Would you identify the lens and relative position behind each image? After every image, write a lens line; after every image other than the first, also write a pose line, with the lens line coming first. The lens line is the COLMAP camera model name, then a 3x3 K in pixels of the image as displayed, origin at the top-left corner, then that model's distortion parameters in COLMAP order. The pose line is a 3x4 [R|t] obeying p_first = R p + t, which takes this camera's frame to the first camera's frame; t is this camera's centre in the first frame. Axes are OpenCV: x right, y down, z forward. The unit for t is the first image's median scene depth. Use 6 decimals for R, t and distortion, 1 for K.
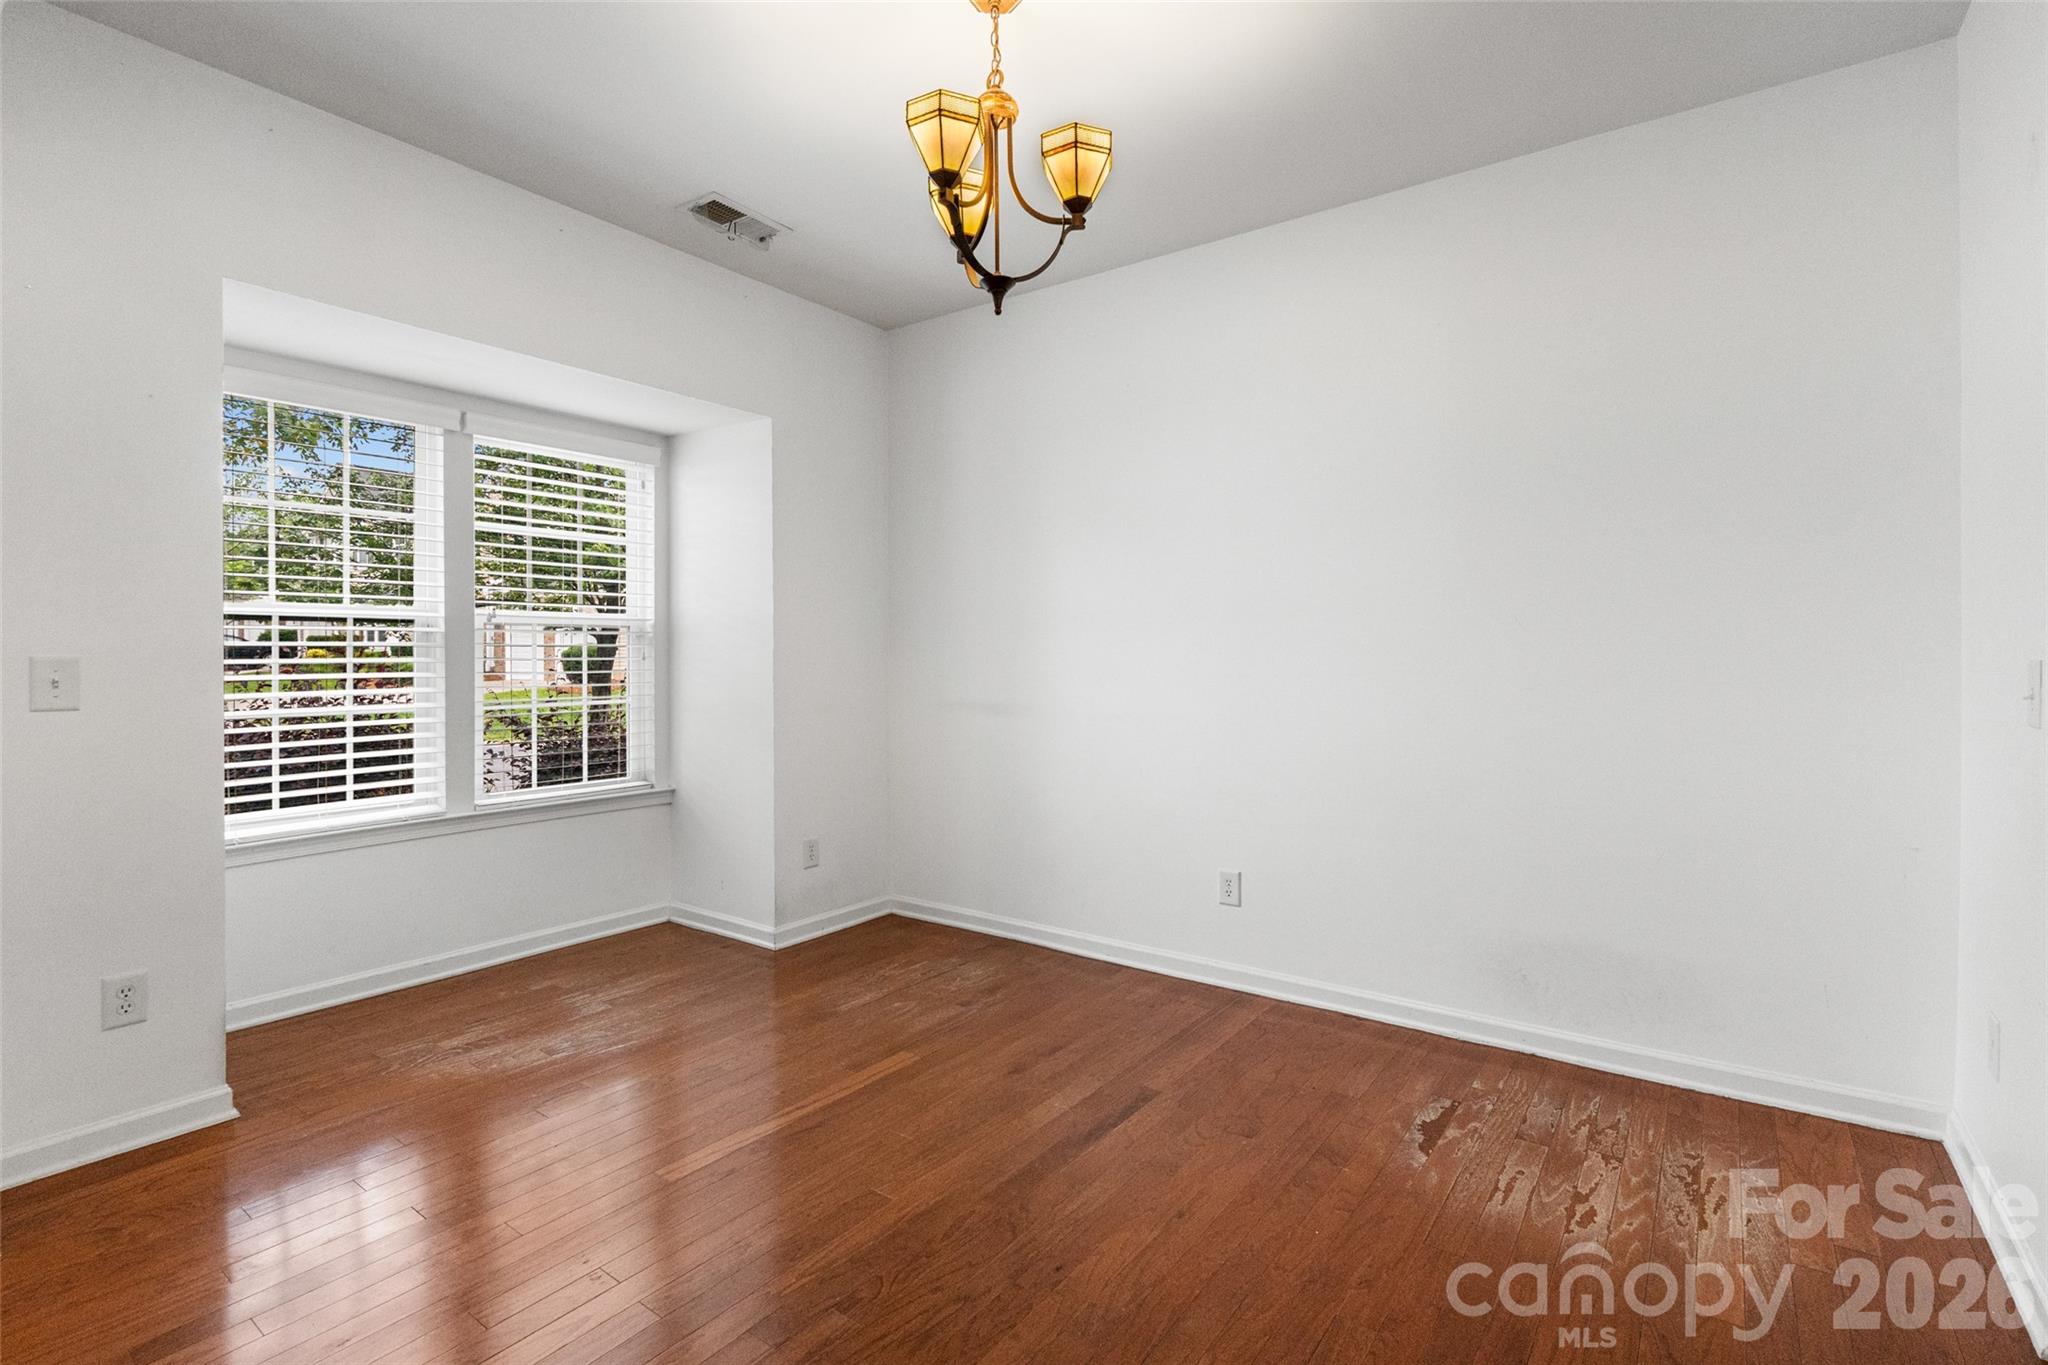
lens RADIAL K [[960.4, 0, 1026.8], [0, 960.4, 641.9], [0, 0, 1]] dist [-0.003997, -0.000097]
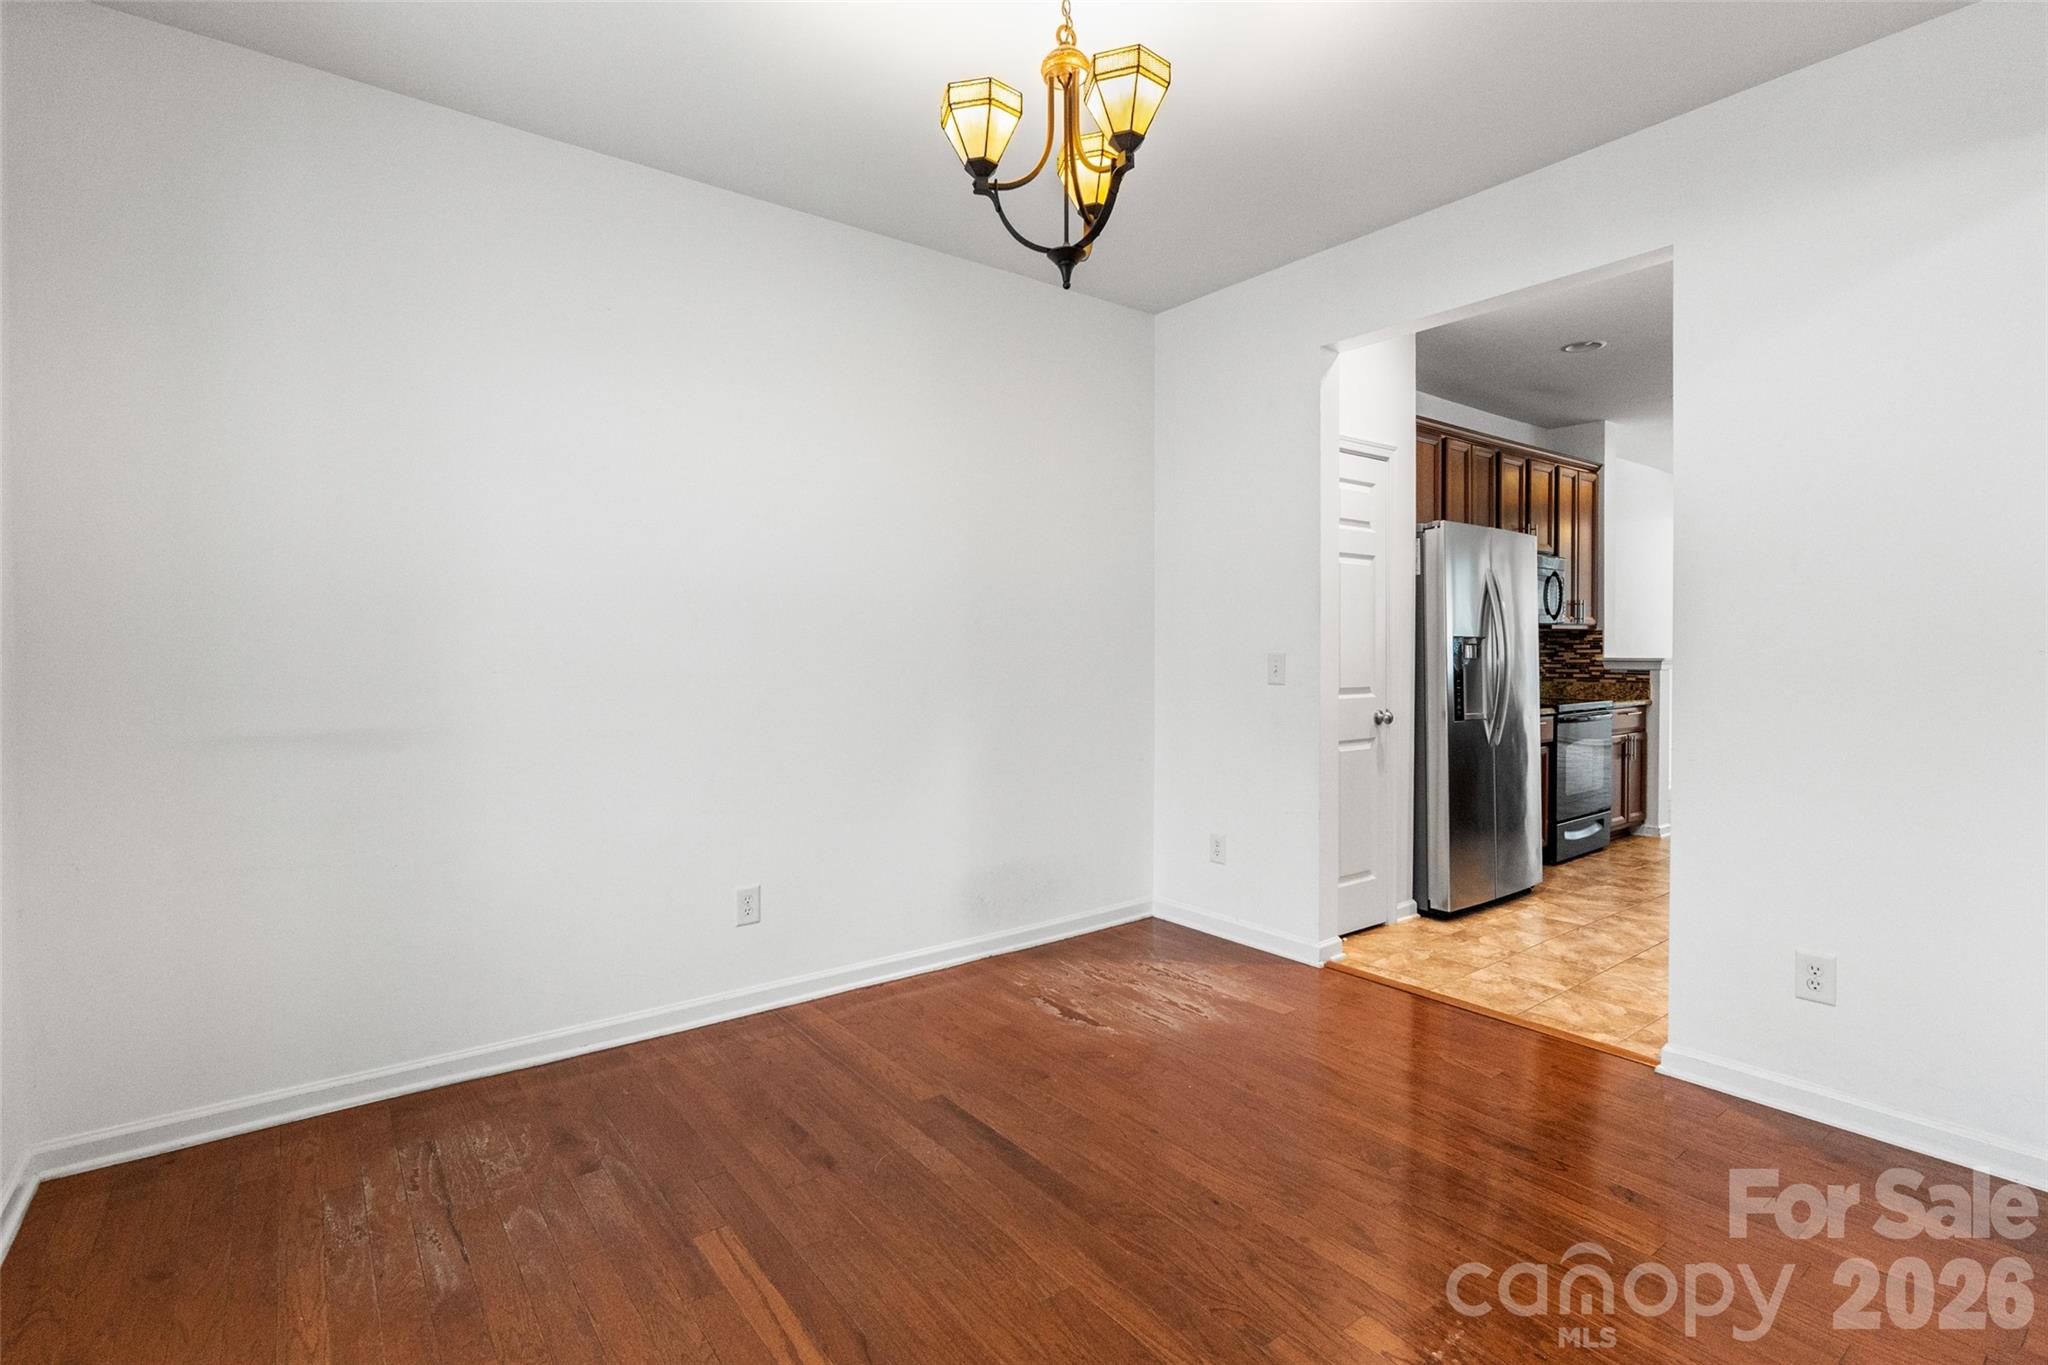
lens RADIAL K [[960.4, 0, 1026.8], [0, 960.4, 641.9], [0, 0, 1]] dist [-0.003997, -0.000097]
pose [[0.275231, 0.007618, 0.961348, -0.775102], [-0.013532, 0.999900, -0.004049, 0.006632], [-0.961283, -0.011894, 0.275307, 0.640447]]
